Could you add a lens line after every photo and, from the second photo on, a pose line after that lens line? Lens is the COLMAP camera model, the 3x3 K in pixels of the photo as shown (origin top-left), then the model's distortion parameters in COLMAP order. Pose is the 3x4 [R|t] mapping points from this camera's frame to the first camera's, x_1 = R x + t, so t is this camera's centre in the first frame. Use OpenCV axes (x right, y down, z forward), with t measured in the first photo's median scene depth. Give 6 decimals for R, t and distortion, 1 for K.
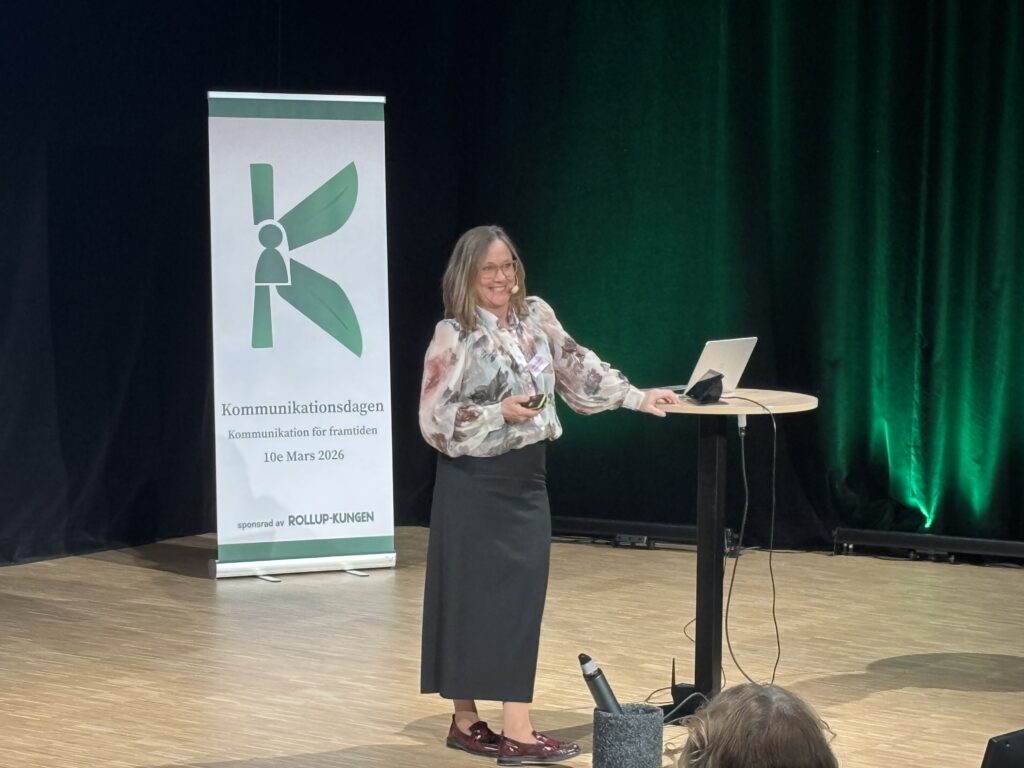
lens RADIAL K [[3180.5, 0, 526.7], [0, 3180.5, 414.5], [0, 0, 1]] dist [0.202494, 0.000000]
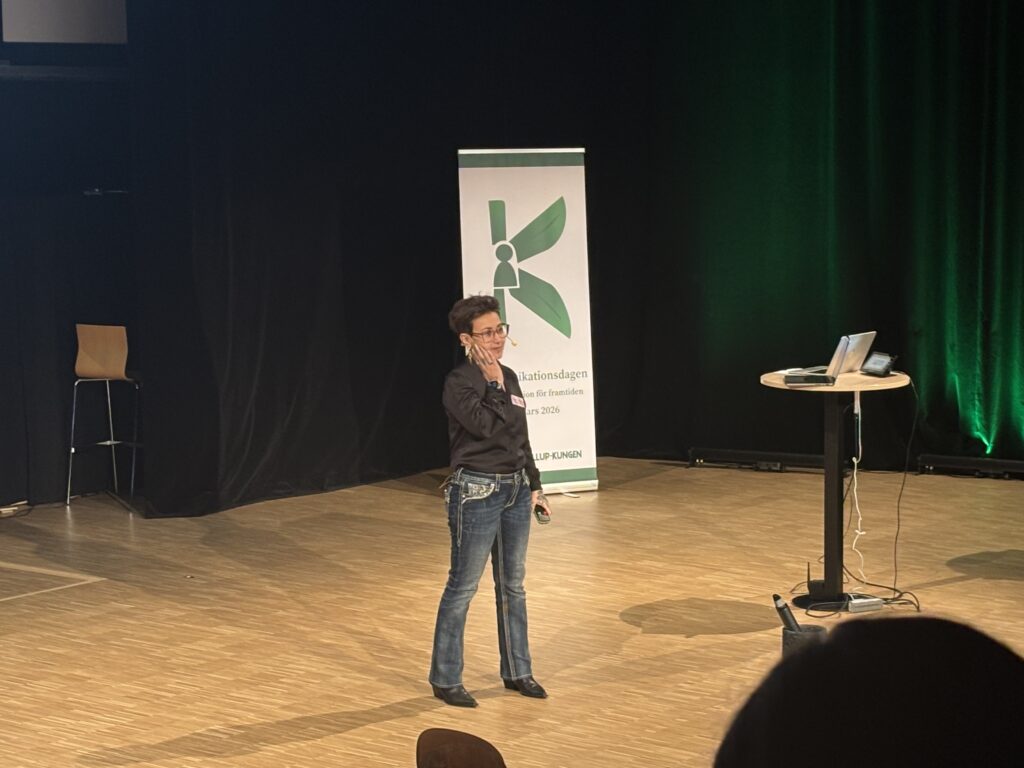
lens RADIAL K [[2654.9, 0, 508.8], [0, 2654.9, 389.7], [0, 0, 1]] dist [0.171349, 0.000000]
pose [[0.998616, -0.016856, -0.049823, -0.022265], [0.018456, 0.999323, 0.031819, -0.033392], [0.049253, -0.032695, 0.998251, -0.150593]]
